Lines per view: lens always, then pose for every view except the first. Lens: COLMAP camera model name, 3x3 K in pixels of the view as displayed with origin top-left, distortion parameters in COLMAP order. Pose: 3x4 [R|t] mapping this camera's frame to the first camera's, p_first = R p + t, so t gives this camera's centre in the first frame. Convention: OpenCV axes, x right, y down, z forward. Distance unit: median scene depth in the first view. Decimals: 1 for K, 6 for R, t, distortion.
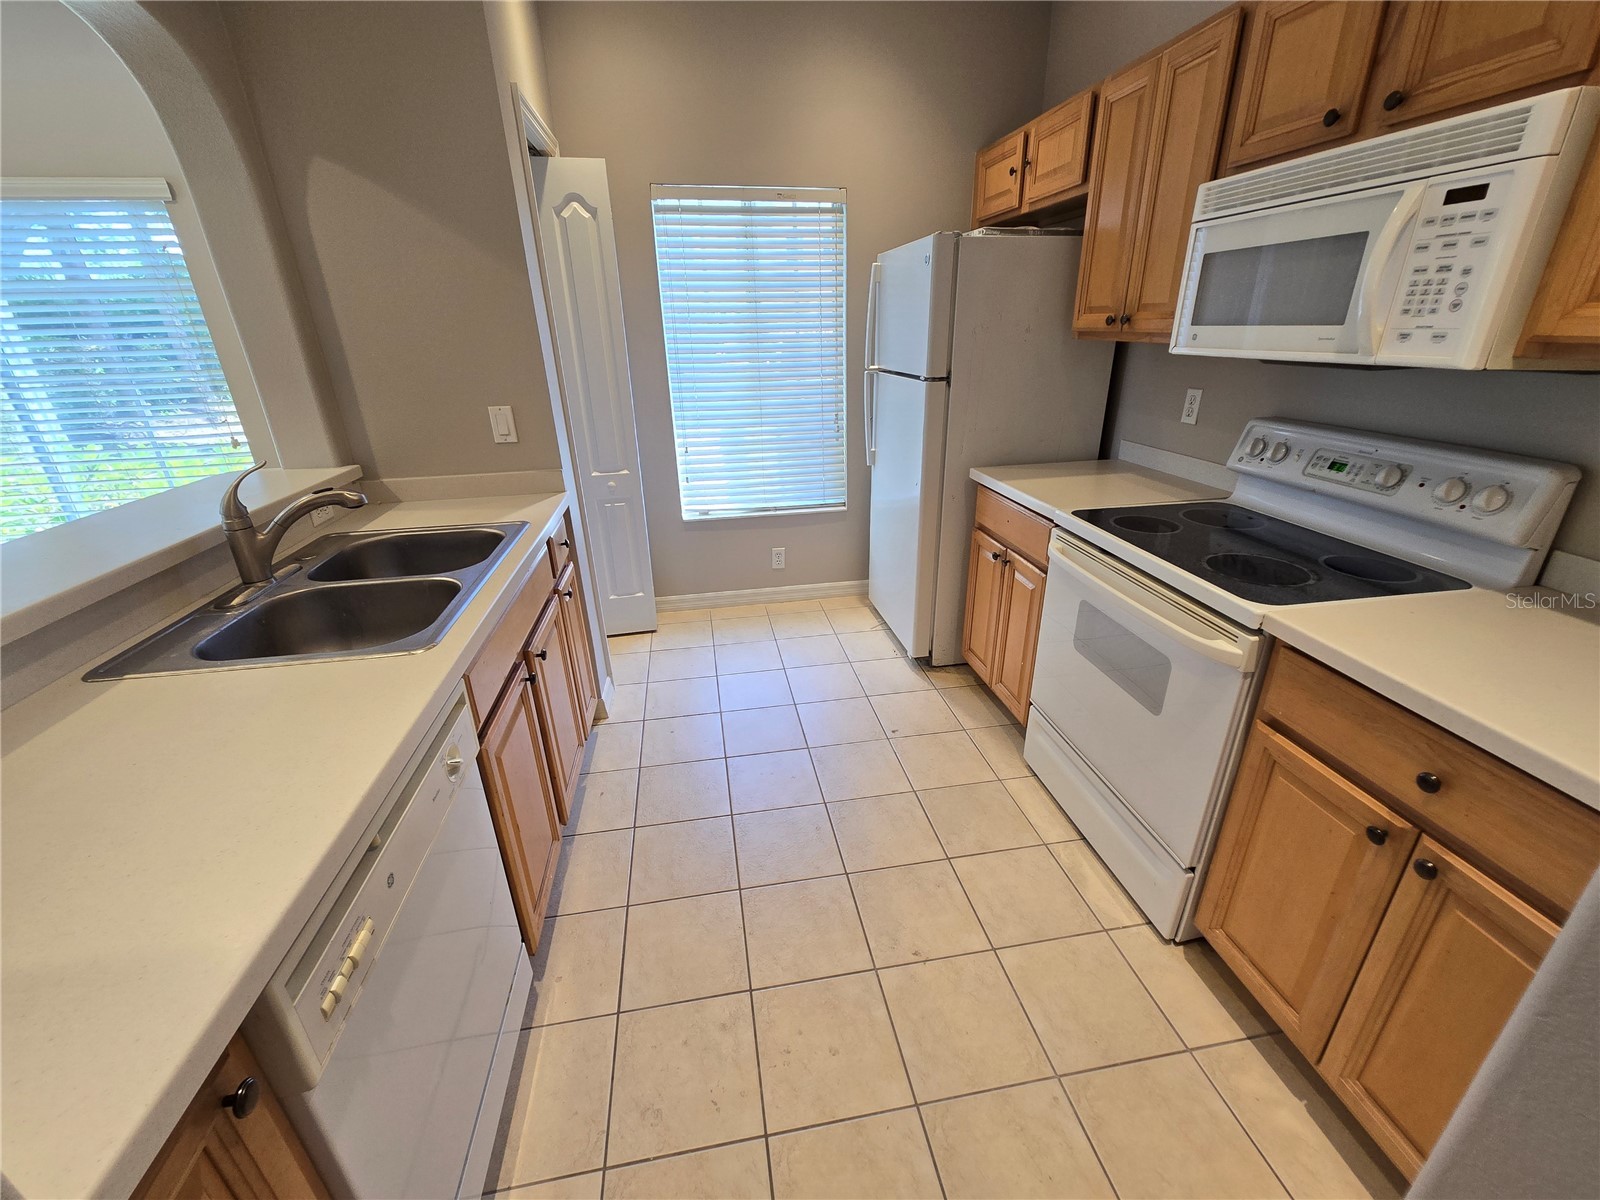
lens RADIAL K [[652.9, 0, 800.0], [0, 652.9, 600.0], [0, 0, 1]] dist [-0.001356, -0.000099]
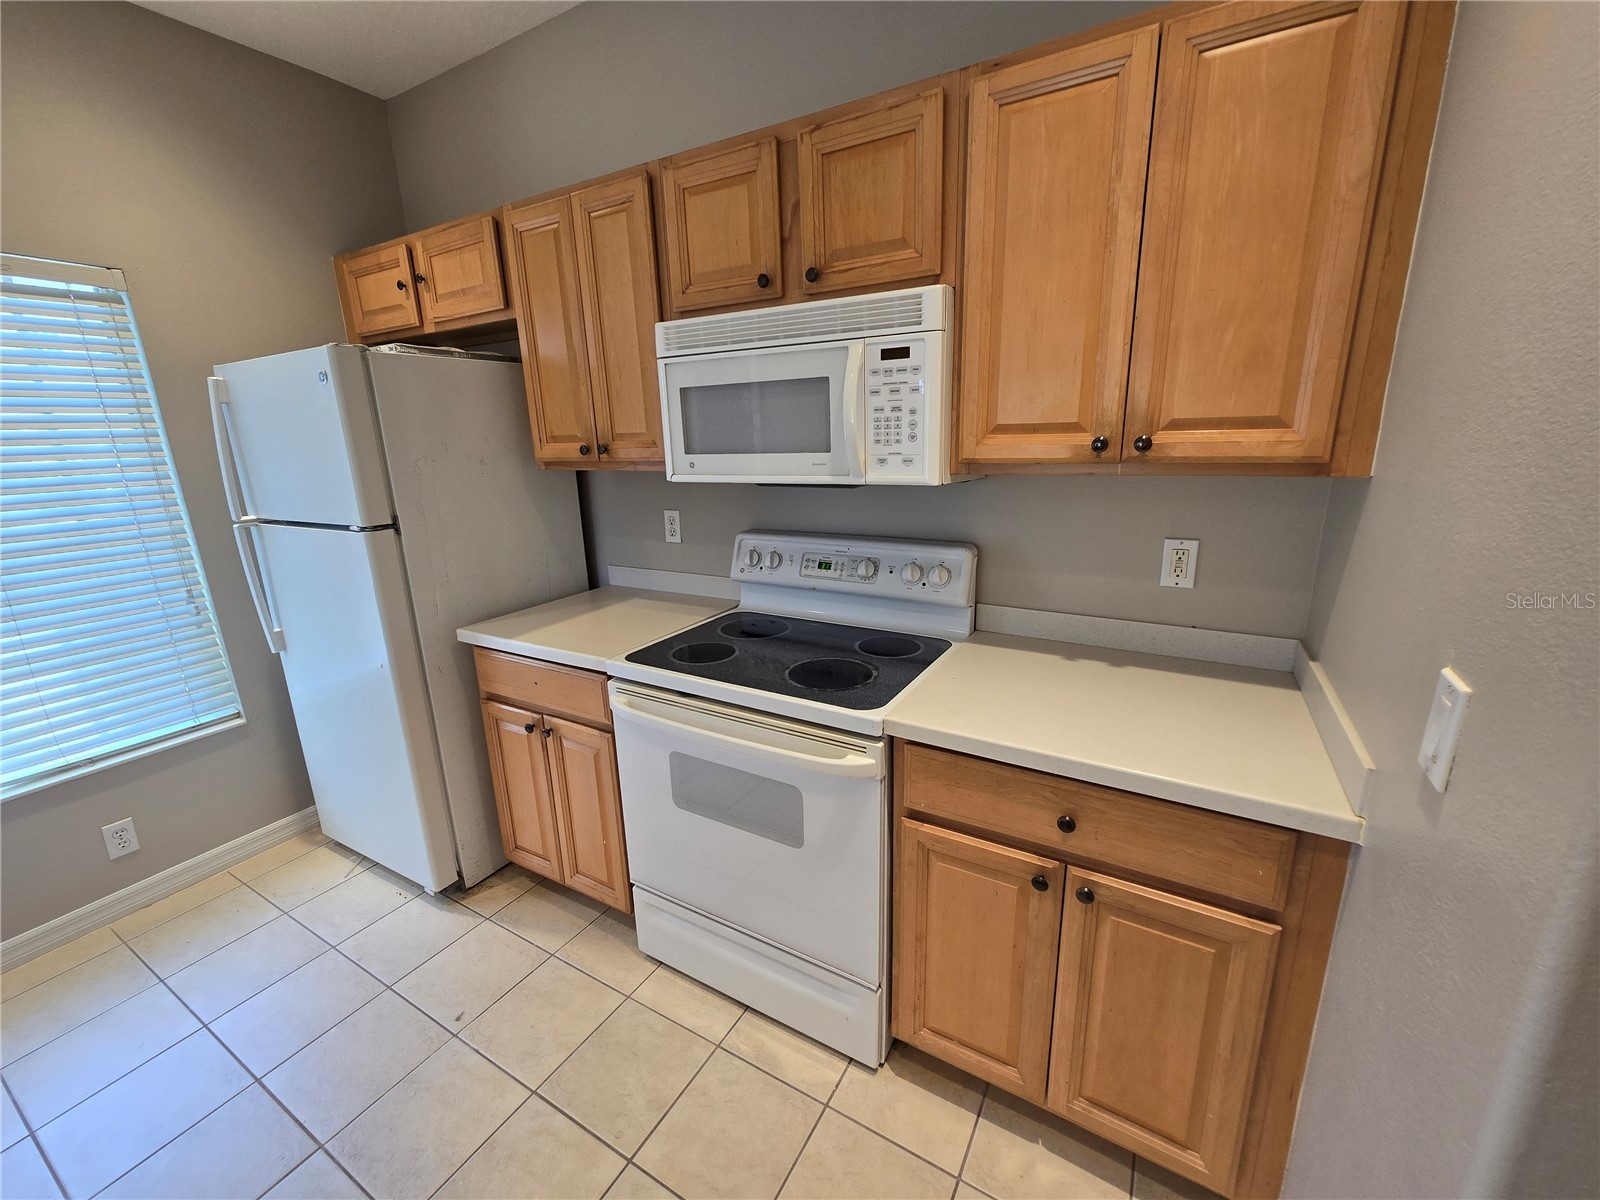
lens RADIAL K [[652.9, 0, 800.0], [0, 652.9, 600.0], [0, 0, 1]] dist [-0.001356, -0.000099]
pose [[0.641083, -0.192277, 0.742995, -0.076122], [0.314459, 0.948921, -0.025759, -0.126988], [-0.700091, 0.250156, 0.668801, 0.261090]]
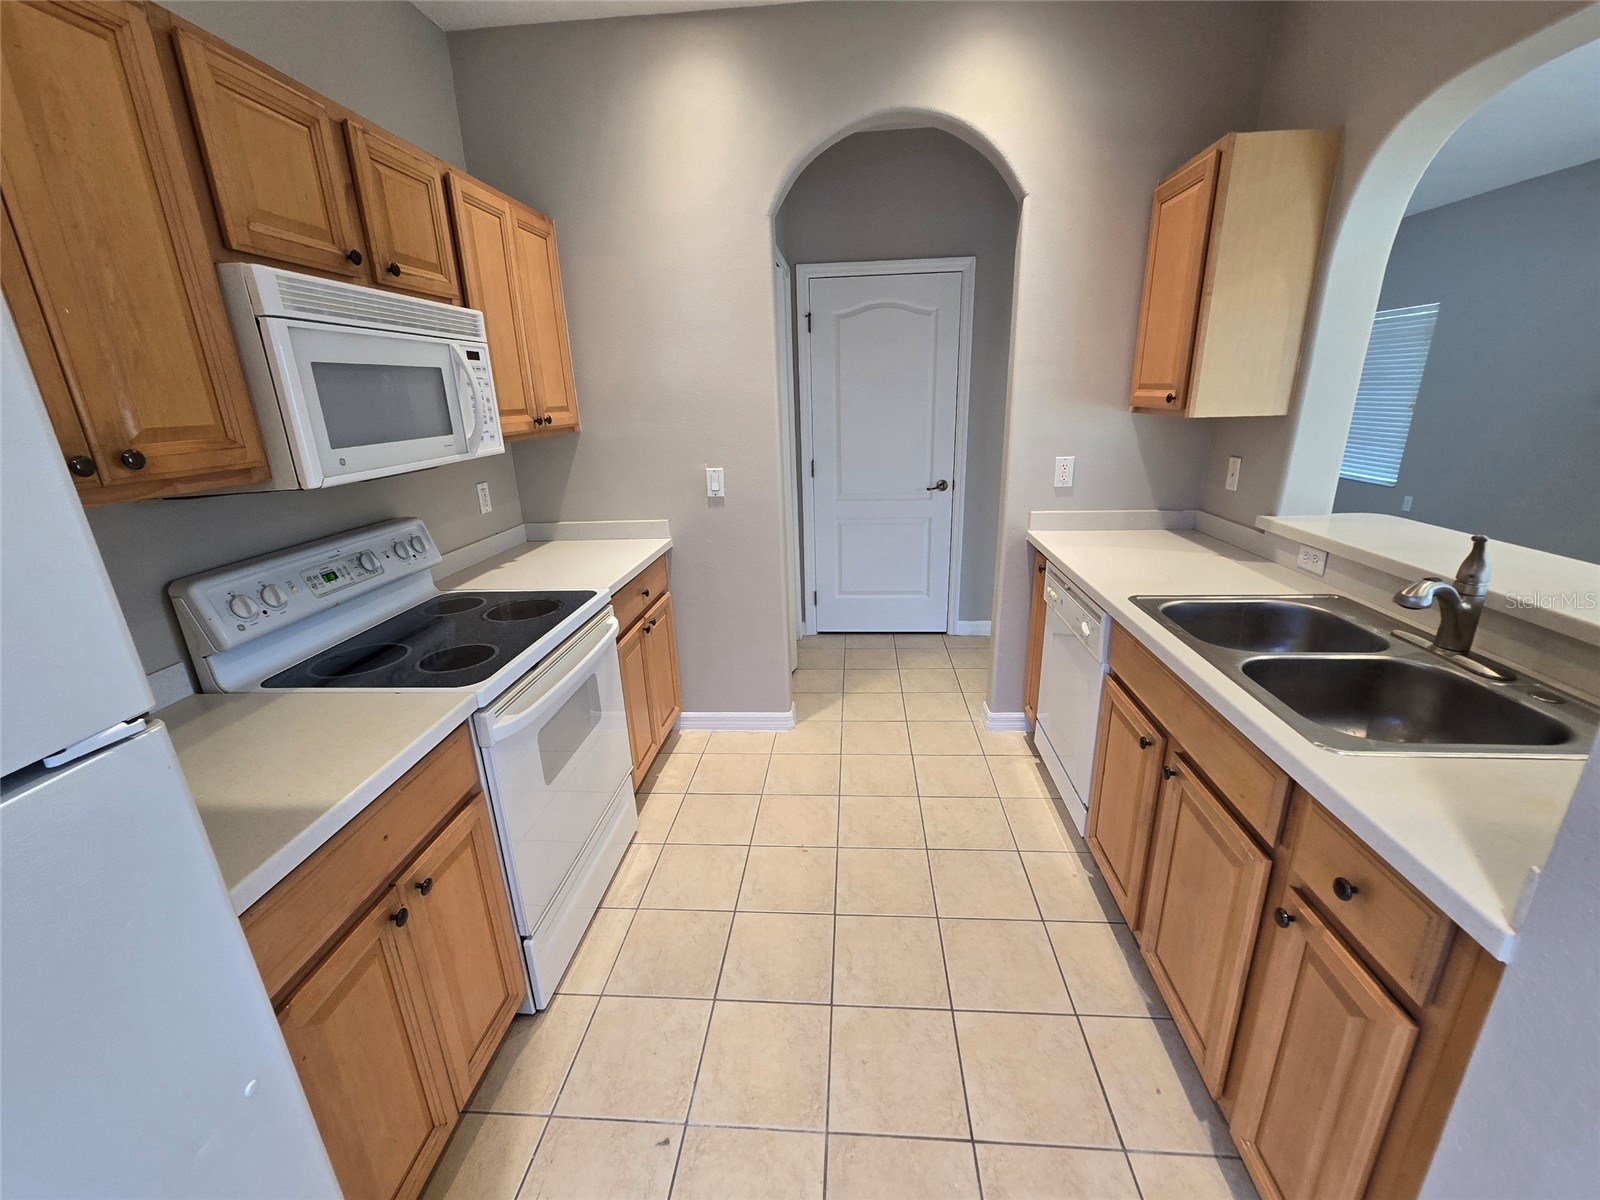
lens RADIAL K [[652.9, 0, 800.0], [0, 652.9, 600.0], [0, 0, 1]] dist [-0.001356, -0.000099]
pose [[-0.967567, -0.025915, 0.251282, -0.137841], [0.145209, 0.756905, 0.637189, -0.698332], [-0.206709, 0.653011, -0.728593, 1.566614]]
